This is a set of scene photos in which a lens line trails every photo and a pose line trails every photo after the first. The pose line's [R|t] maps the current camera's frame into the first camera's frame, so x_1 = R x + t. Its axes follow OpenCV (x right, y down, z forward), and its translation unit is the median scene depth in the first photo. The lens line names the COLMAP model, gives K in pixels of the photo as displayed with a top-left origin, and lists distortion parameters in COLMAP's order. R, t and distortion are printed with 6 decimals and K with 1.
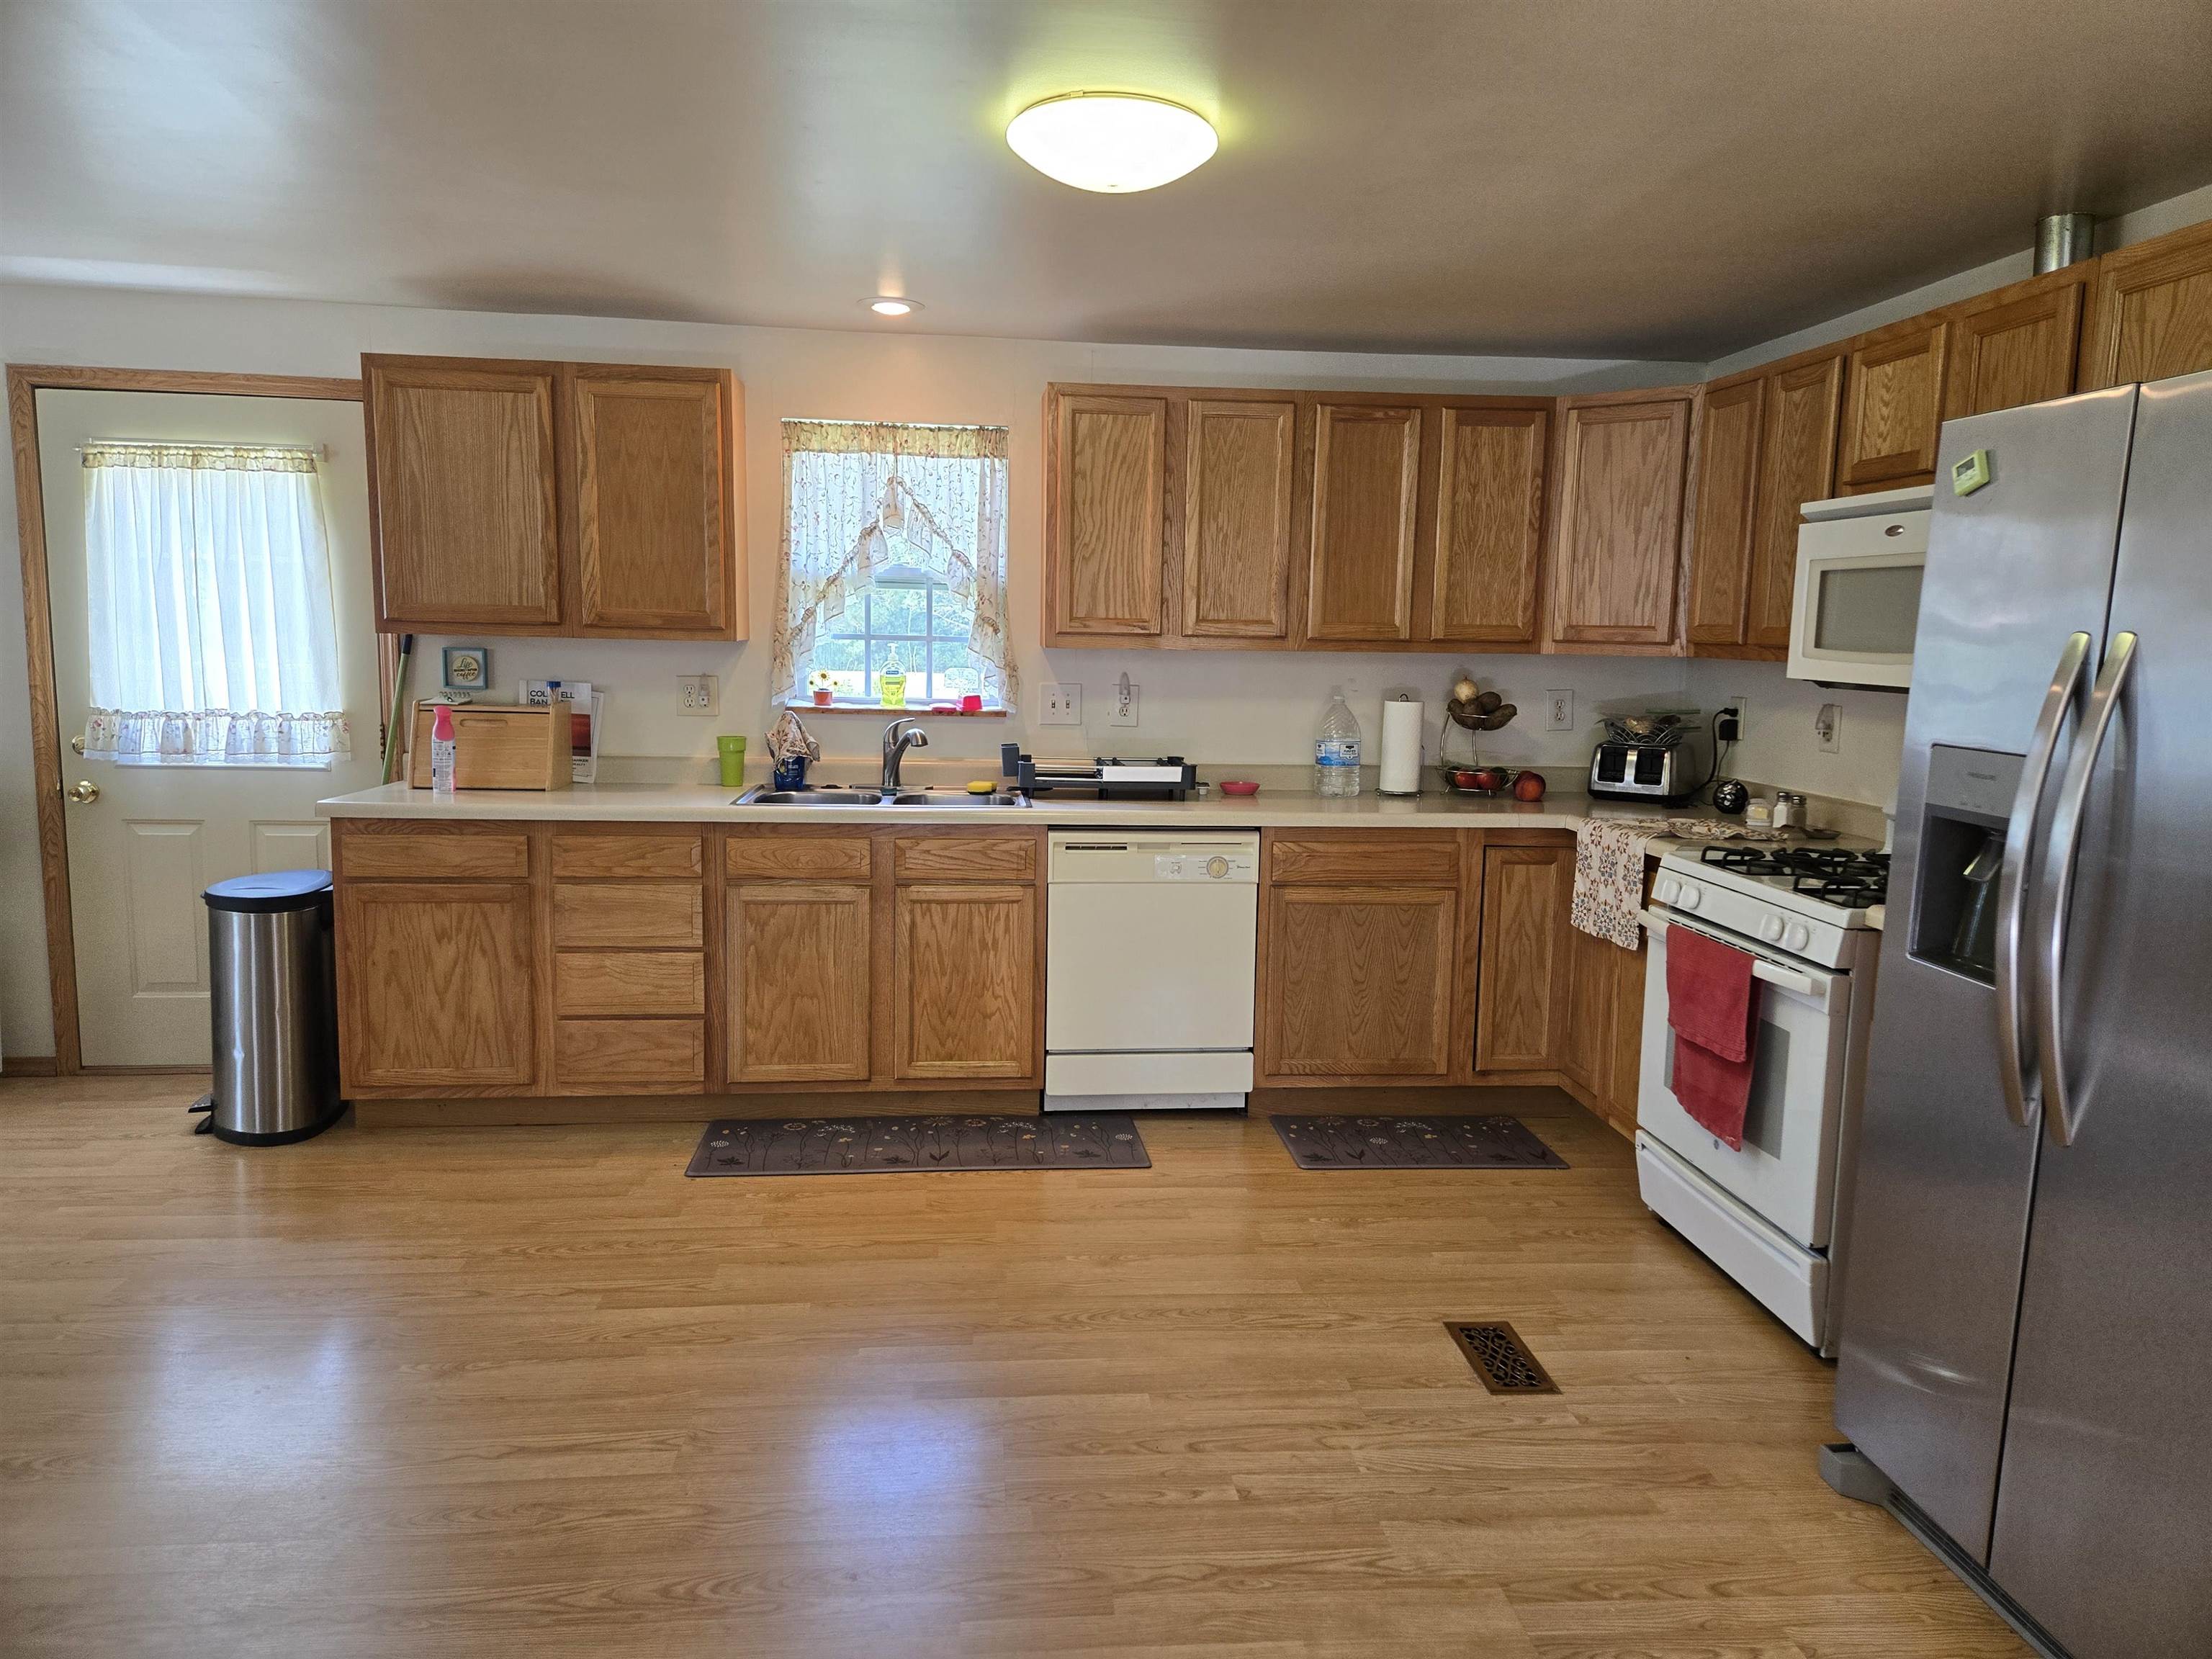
lens RADIAL K [[1472.4, 0, 1122.1], [0, 1472.4, 836.5], [0, 0, 1]] dist [0.057115, -0.047909]
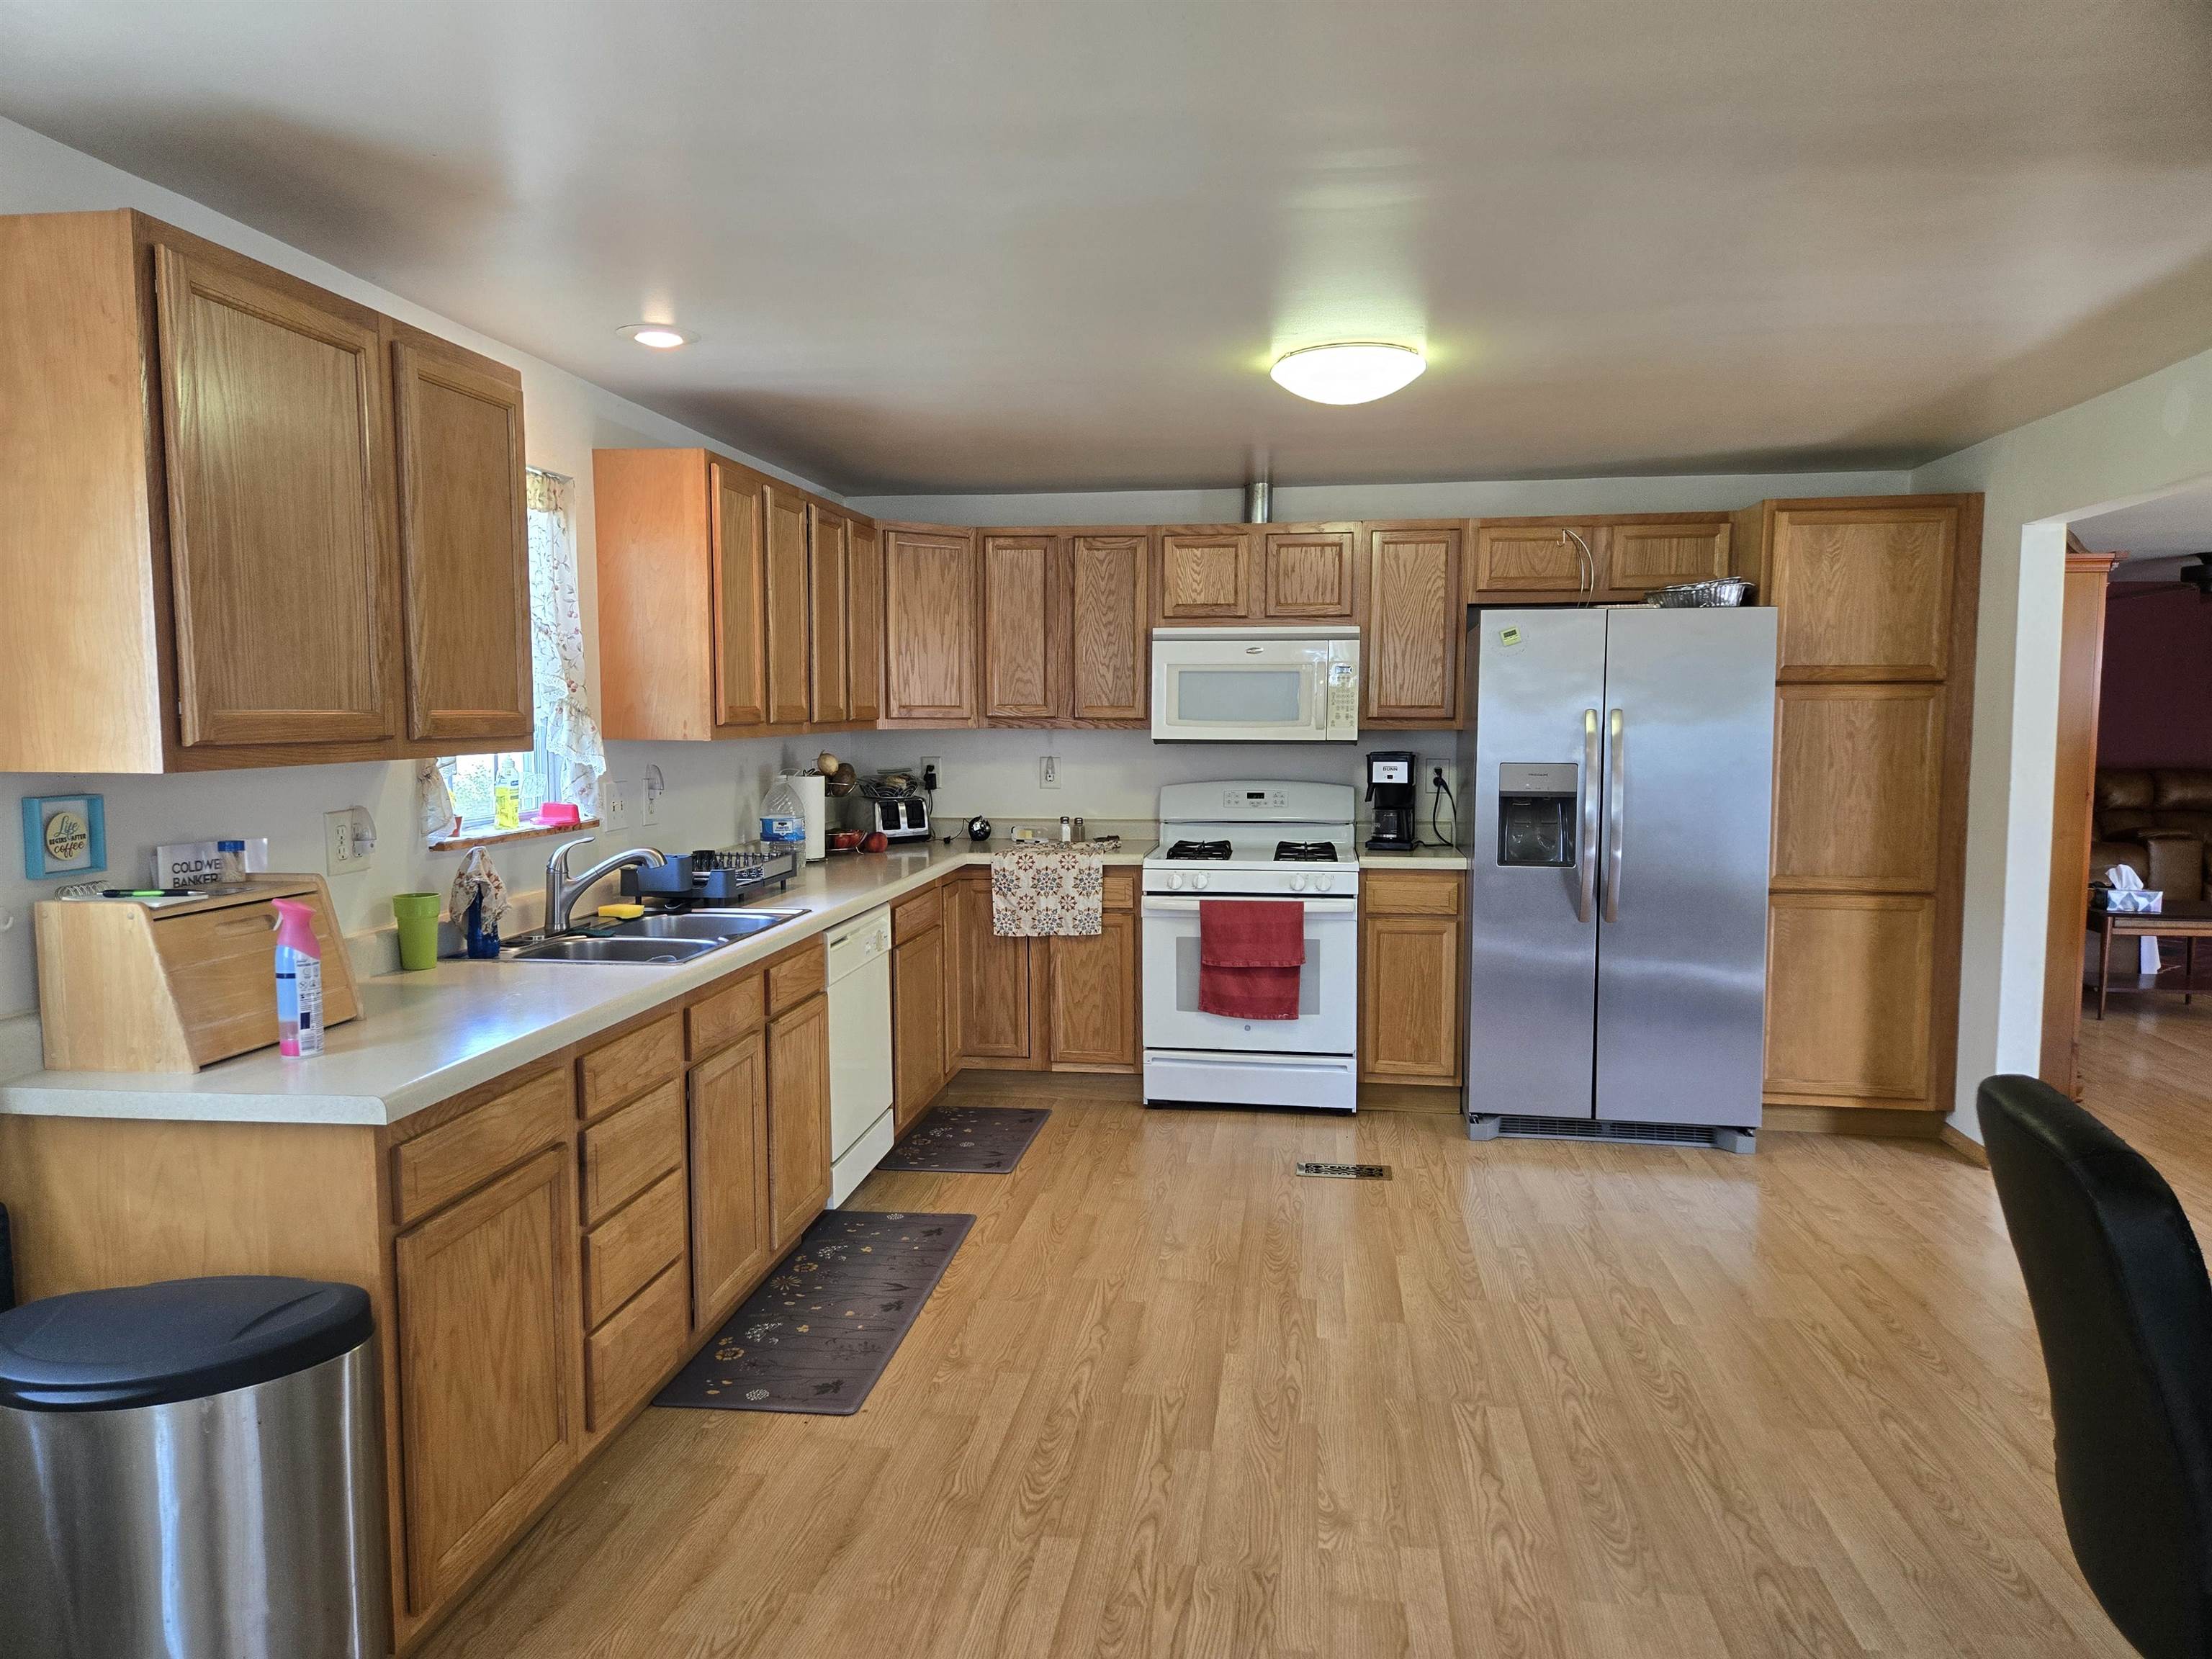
lens RADIAL K [[1472.4, 0, 1122.1], [0, 1472.4, 836.5], [0, 0, 1]] dist [0.057115, -0.047909]
pose [[0.234245, -0.107434, 0.966223, -0.946478], [0.139080, 0.987355, 0.076066, -0.113285], [-0.962178, 0.116564, 0.246225, 0.591111]]
